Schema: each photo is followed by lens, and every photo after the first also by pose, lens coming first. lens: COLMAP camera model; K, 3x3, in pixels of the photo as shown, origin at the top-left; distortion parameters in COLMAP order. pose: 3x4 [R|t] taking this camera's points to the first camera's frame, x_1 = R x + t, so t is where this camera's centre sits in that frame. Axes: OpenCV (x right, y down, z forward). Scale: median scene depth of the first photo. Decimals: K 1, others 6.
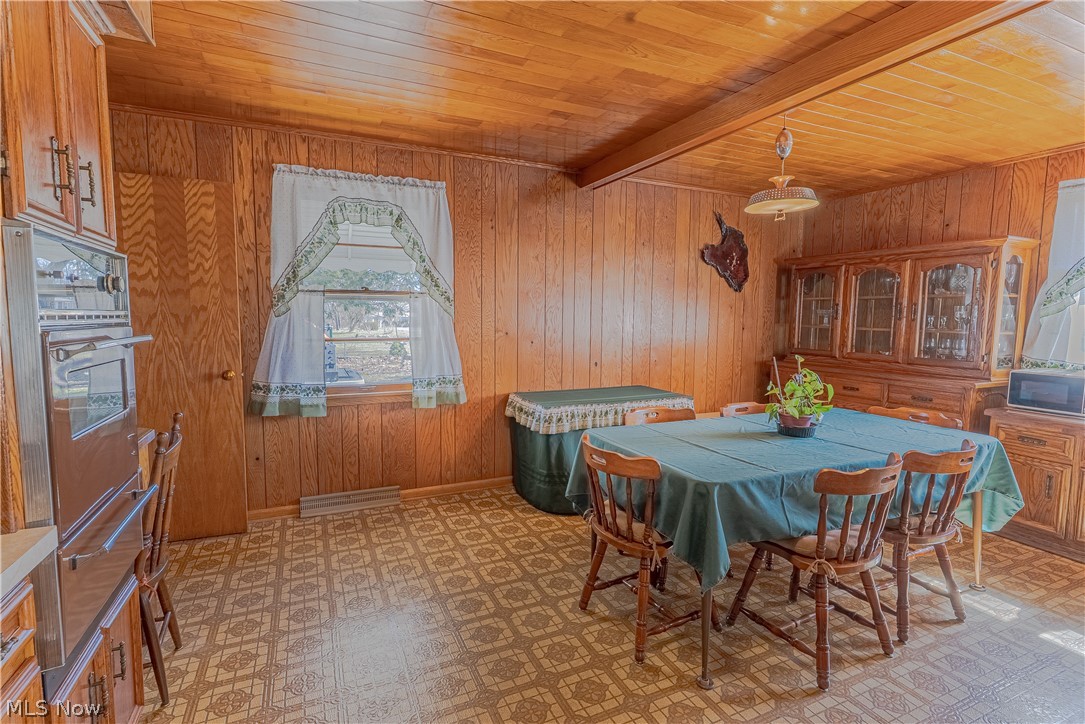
lens RADIAL K [[519.2, 0, 543.5], [0, 519.2, 361.3], [0, 0, 1]] dist [0.004965, -0.000960]
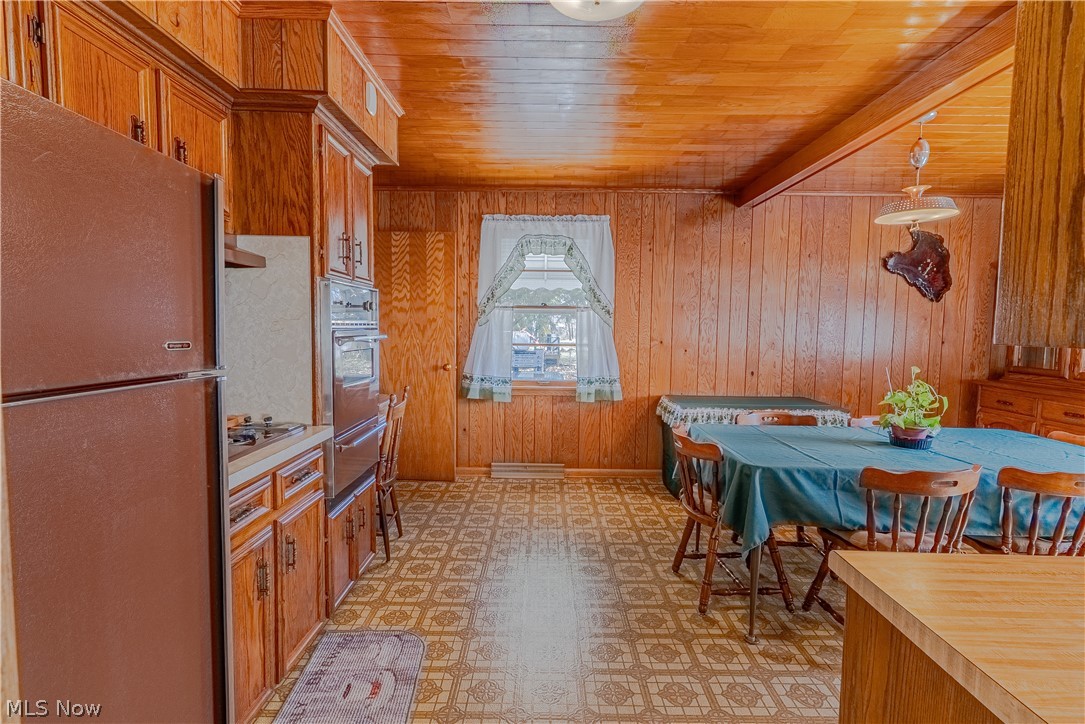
lens RADIAL K [[519.2, 0, 541.7], [0, 519.2, 361.7], [0, 0, 1]] dist [0.004965, -0.000960]
pose [[0.905960, 0.033423, -0.422041, 0.220561], [-0.042852, 0.998998, -0.012873, 0.018777], [0.421188, 0.029748, 0.906485, -0.171170]]
